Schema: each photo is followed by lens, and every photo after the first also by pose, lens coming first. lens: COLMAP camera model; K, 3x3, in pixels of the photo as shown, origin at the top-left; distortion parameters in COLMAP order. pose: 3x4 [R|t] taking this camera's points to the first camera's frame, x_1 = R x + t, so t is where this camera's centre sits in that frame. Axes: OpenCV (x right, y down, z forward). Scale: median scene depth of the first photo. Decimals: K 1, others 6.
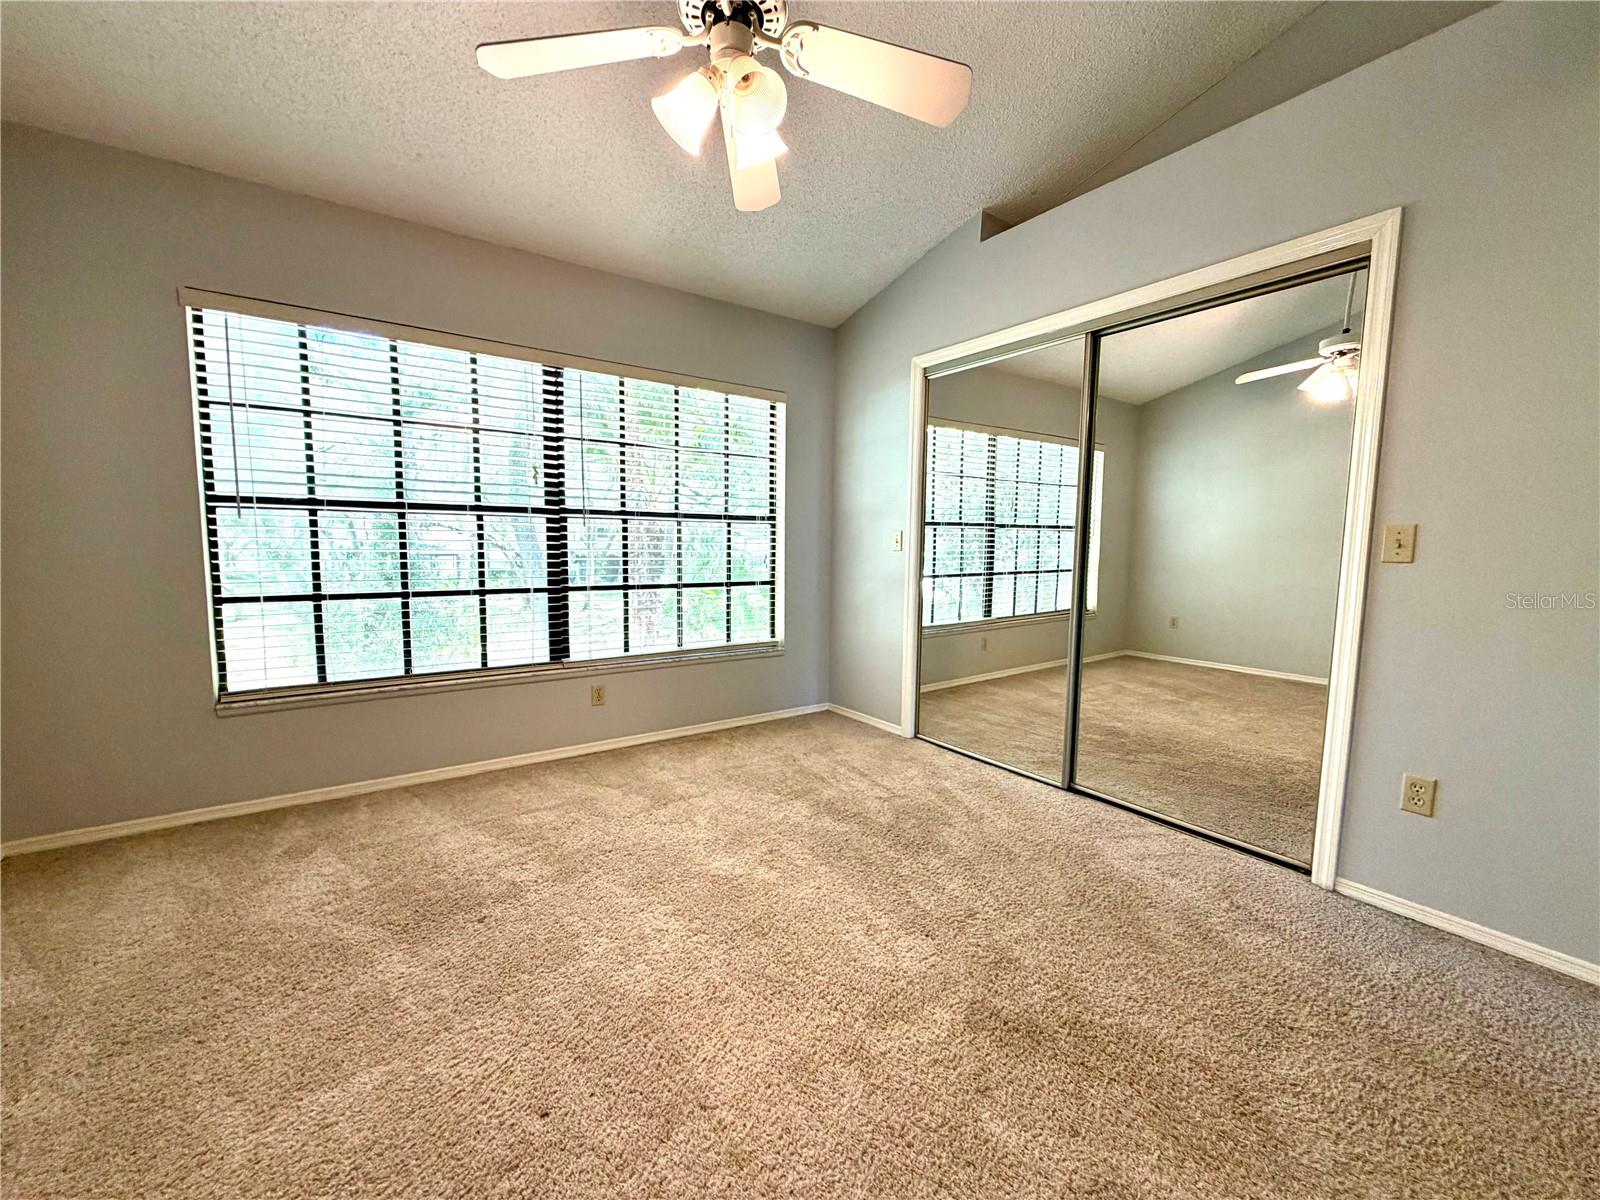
lens RADIAL K [[635.0, 0, 799.5], [0, 635.0, 600.2], [0, 0, 1]] dist [0.000683, 0.000291]
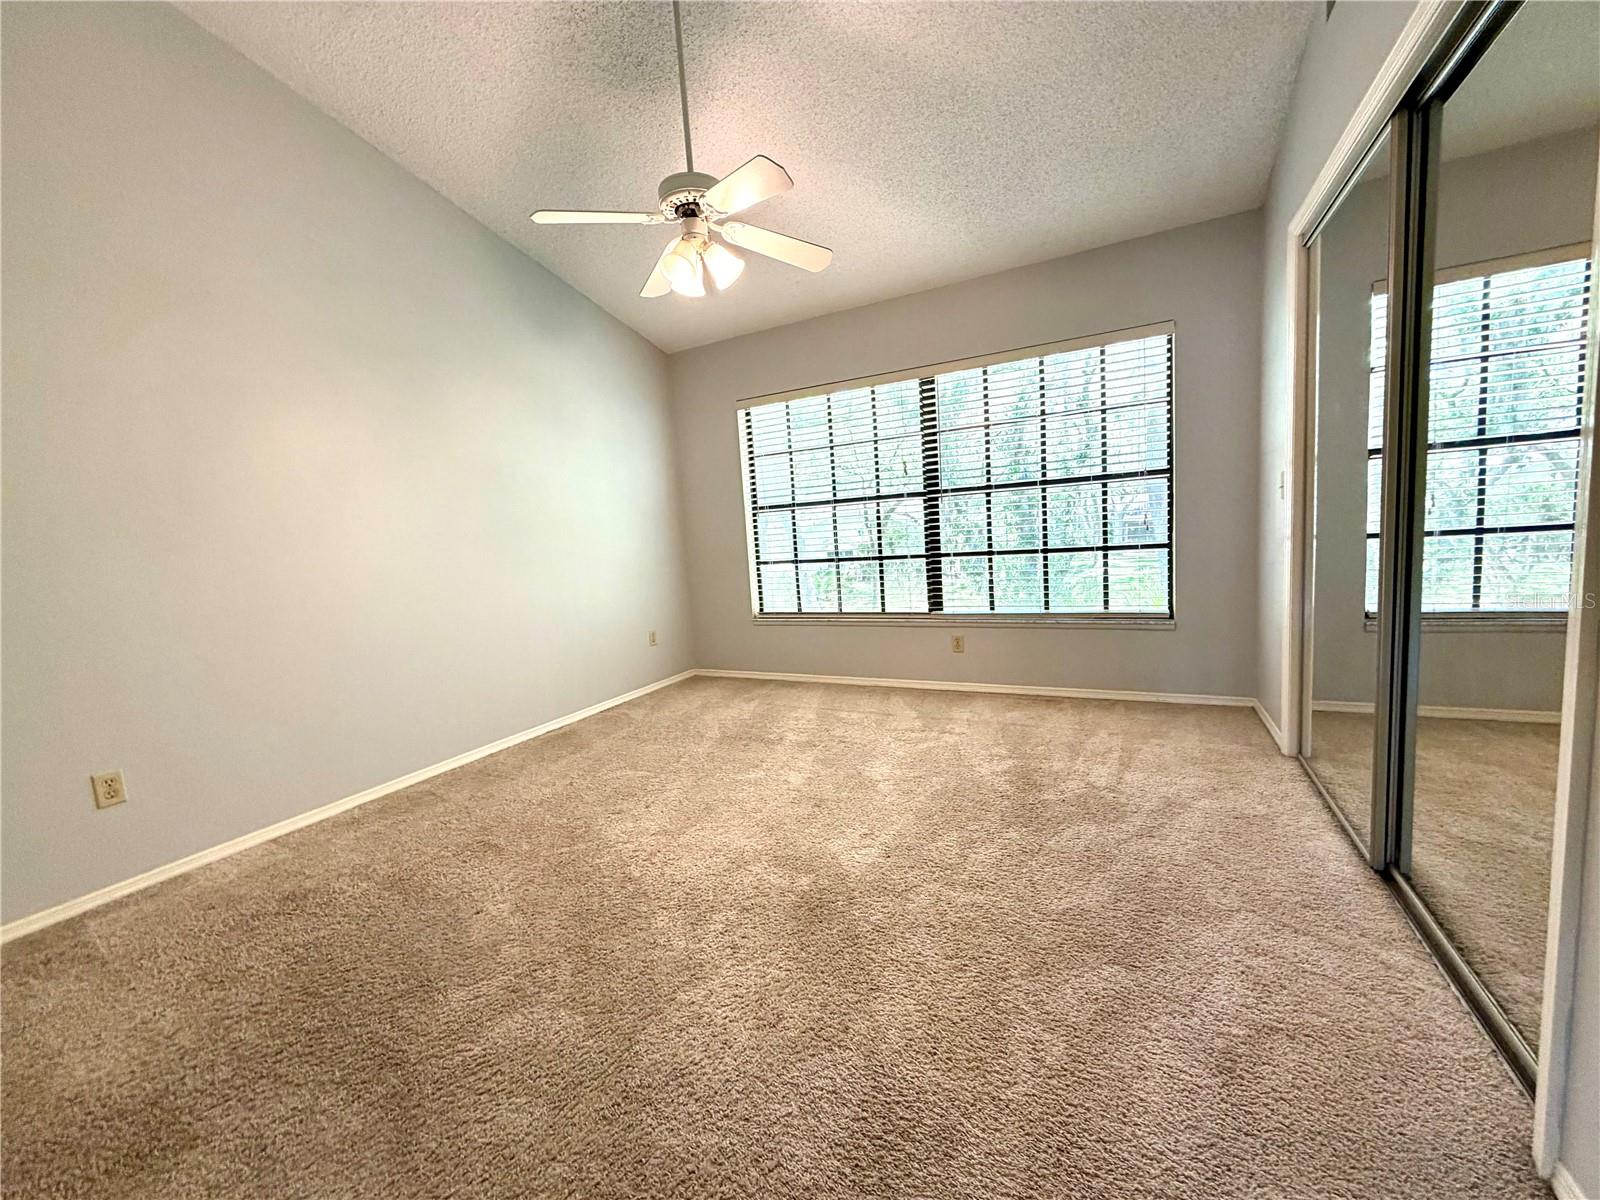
lens RADIAL K [[635.0, 0, 788.6], [0, 635.0, 599.8], [0, 0, 1]] dist [0.000683, 0.000291]
pose [[0.455172, 0.056721, -0.888595, 0.625704], [-0.005476, 0.998128, 0.060908, -0.004616], [0.890386, -0.022858, 0.454631, 0.179368]]
